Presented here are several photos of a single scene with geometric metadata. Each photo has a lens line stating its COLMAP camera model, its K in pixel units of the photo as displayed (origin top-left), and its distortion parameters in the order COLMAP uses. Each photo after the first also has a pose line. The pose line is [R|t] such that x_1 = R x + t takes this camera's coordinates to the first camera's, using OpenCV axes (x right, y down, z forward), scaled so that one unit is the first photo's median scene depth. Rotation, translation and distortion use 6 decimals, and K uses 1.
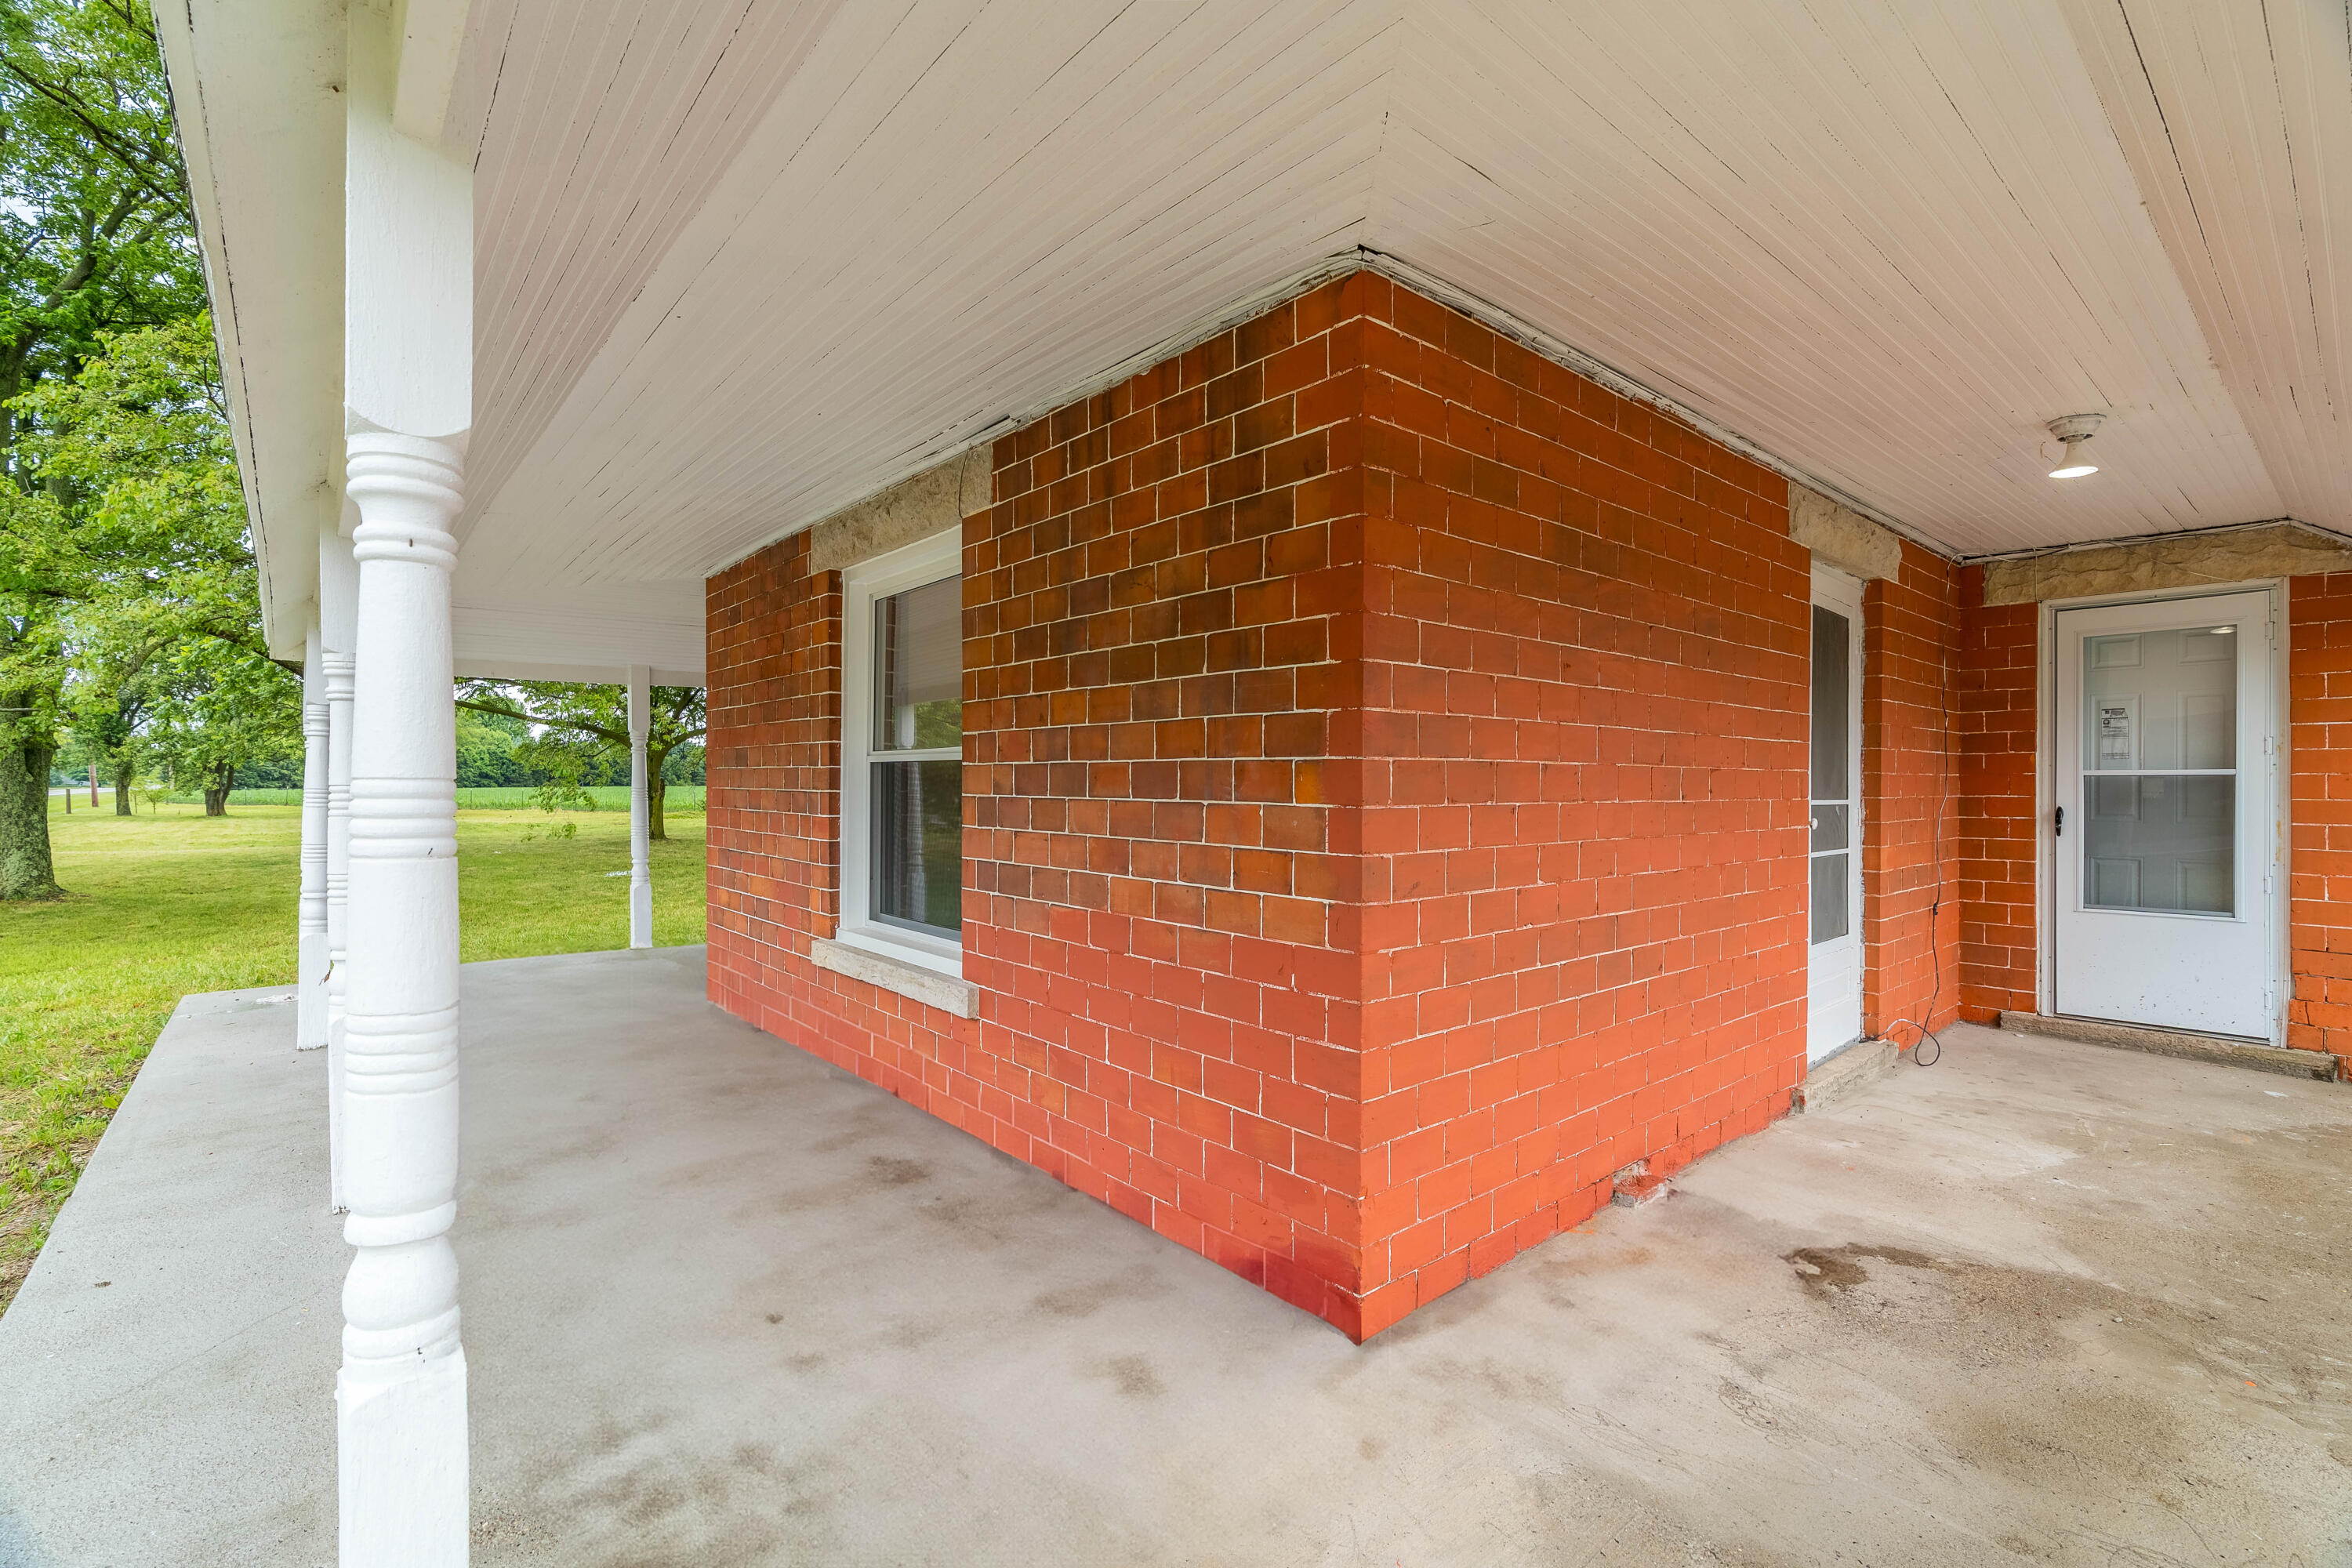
lens RADIAL K [[1043.0, 0, 1176.0], [0, 1043.0, 784.0], [0, 0, 1]] dist [-0.000125, -0.000046]
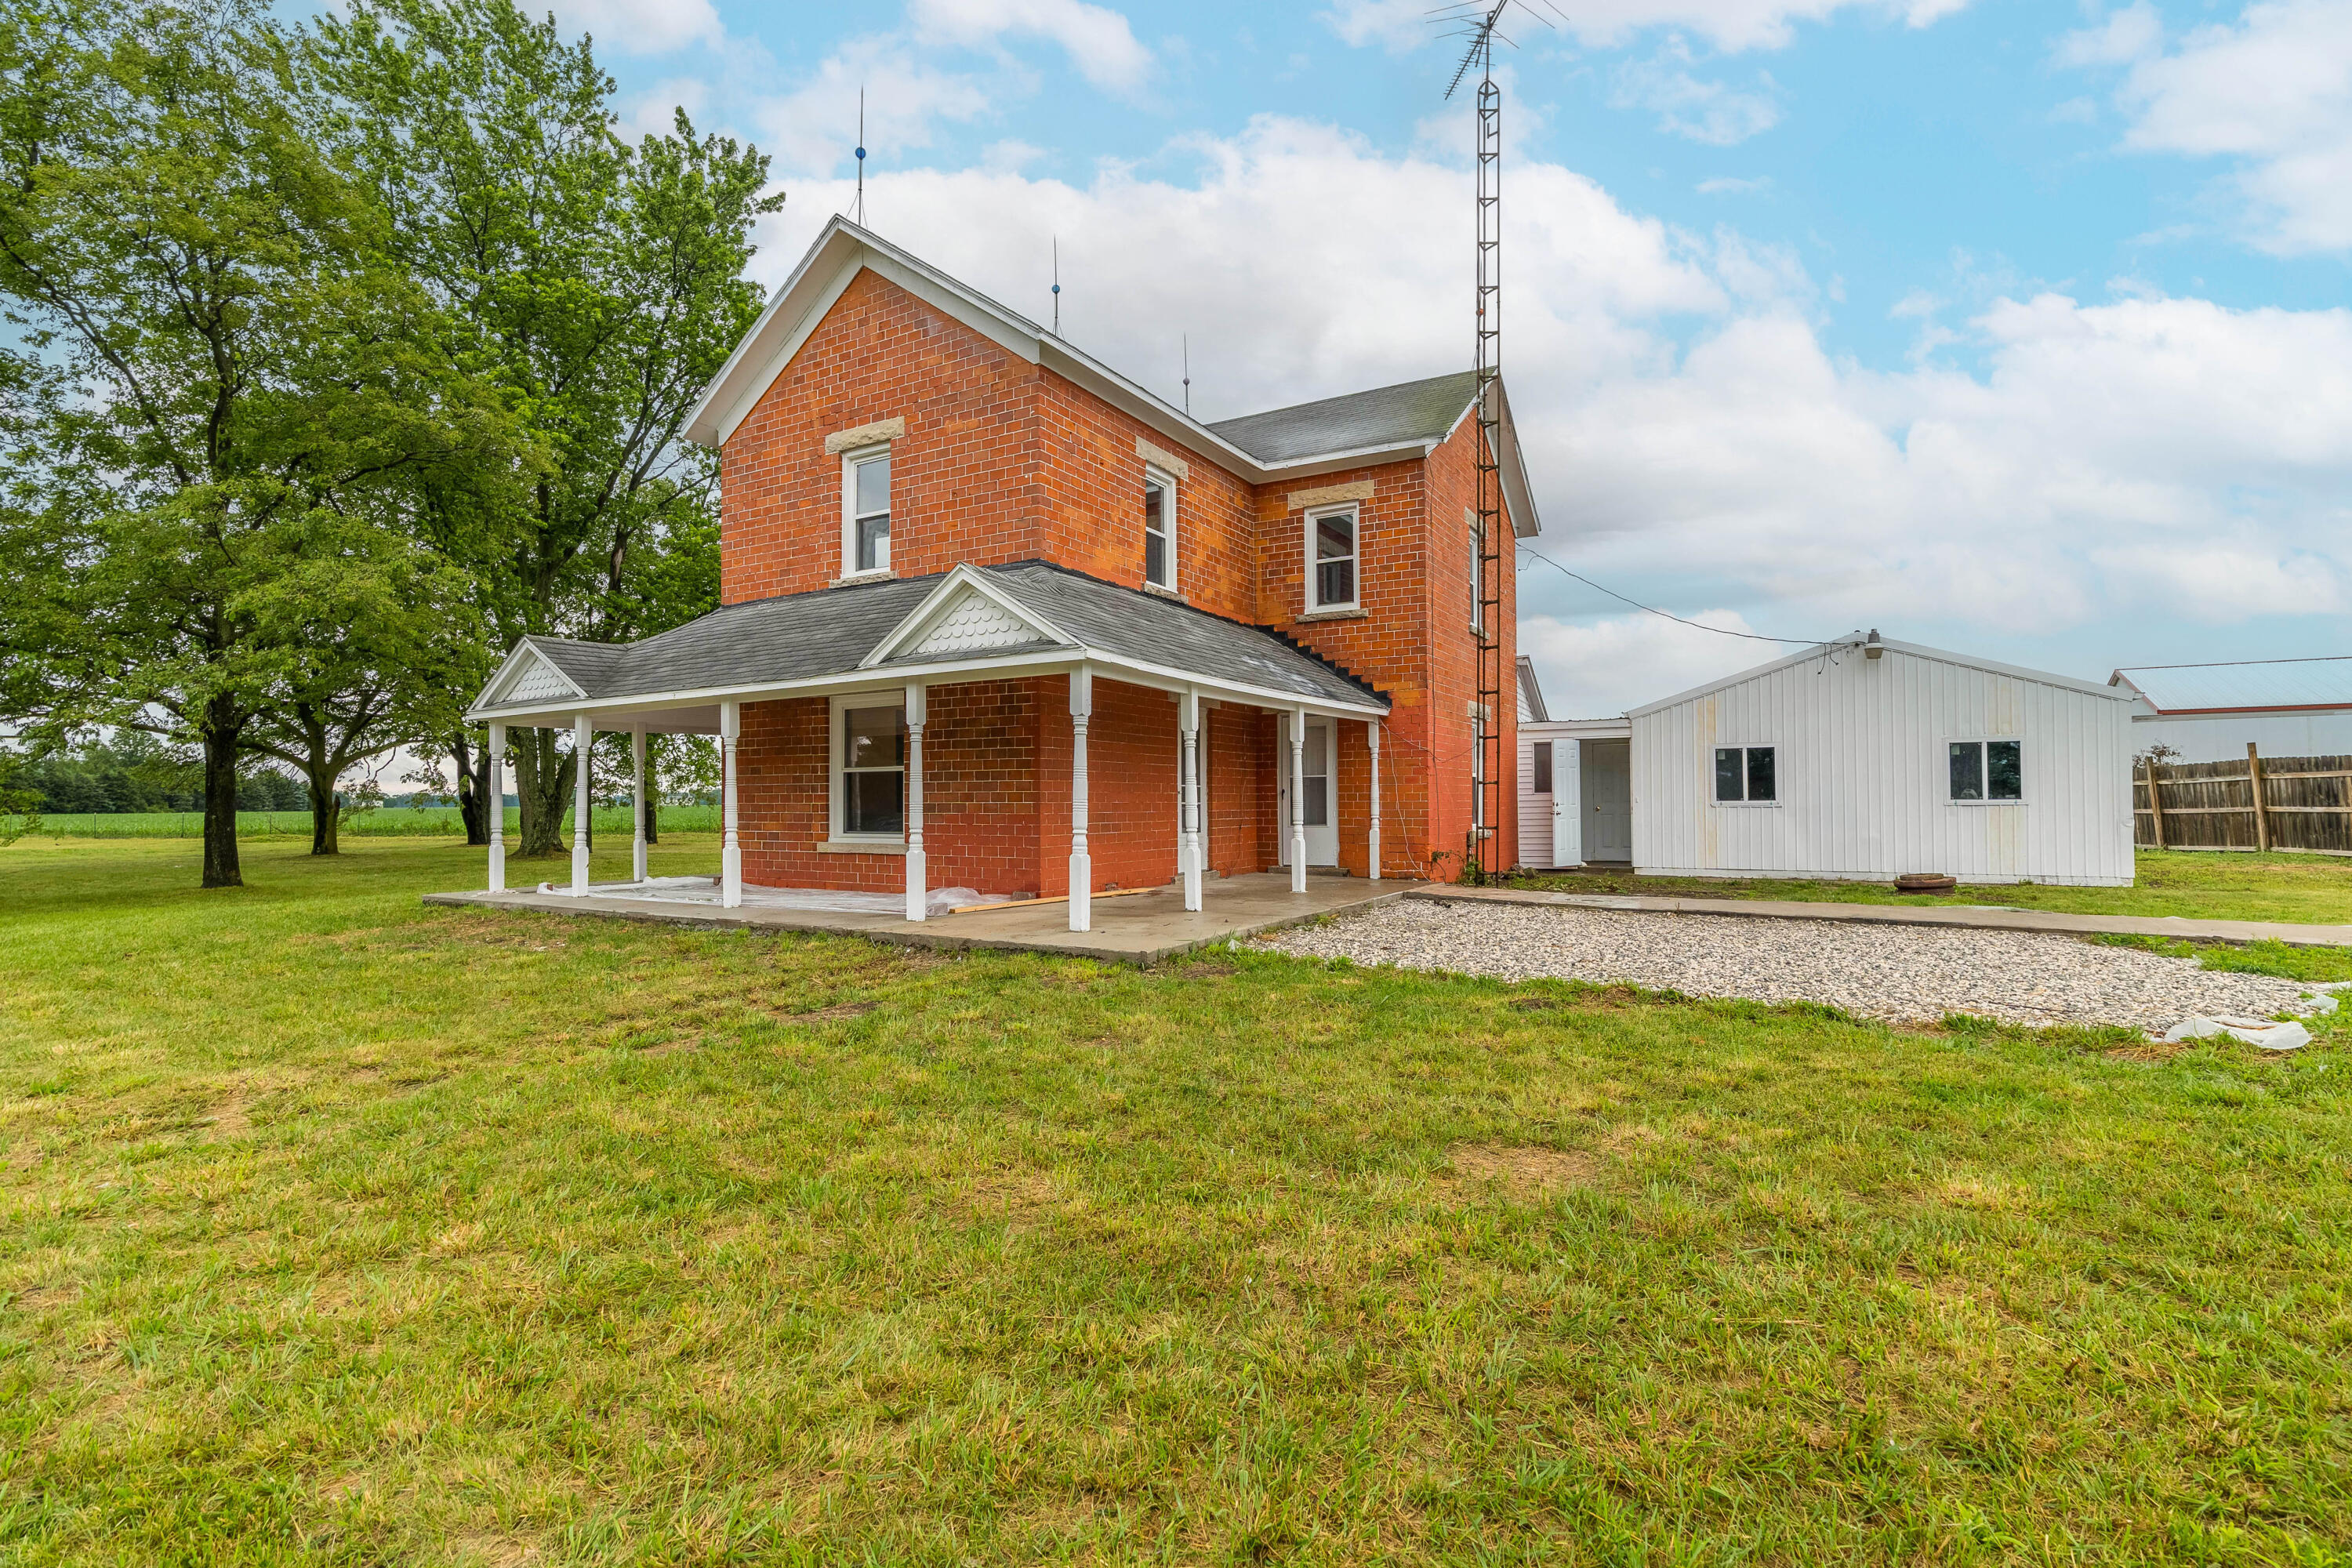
lens RADIAL K [[1043.0, 0, 1176.0], [0, 1043.0, 784.0], [0, 0, 1]] dist [-0.000125, -0.000046]
pose [[0.940605, -0.003900, 0.339481, -0.388134], [0.010046, 0.999816, -0.016349, 0.057570], [-0.339355, 0.018788, 0.940471, -1.669247]]
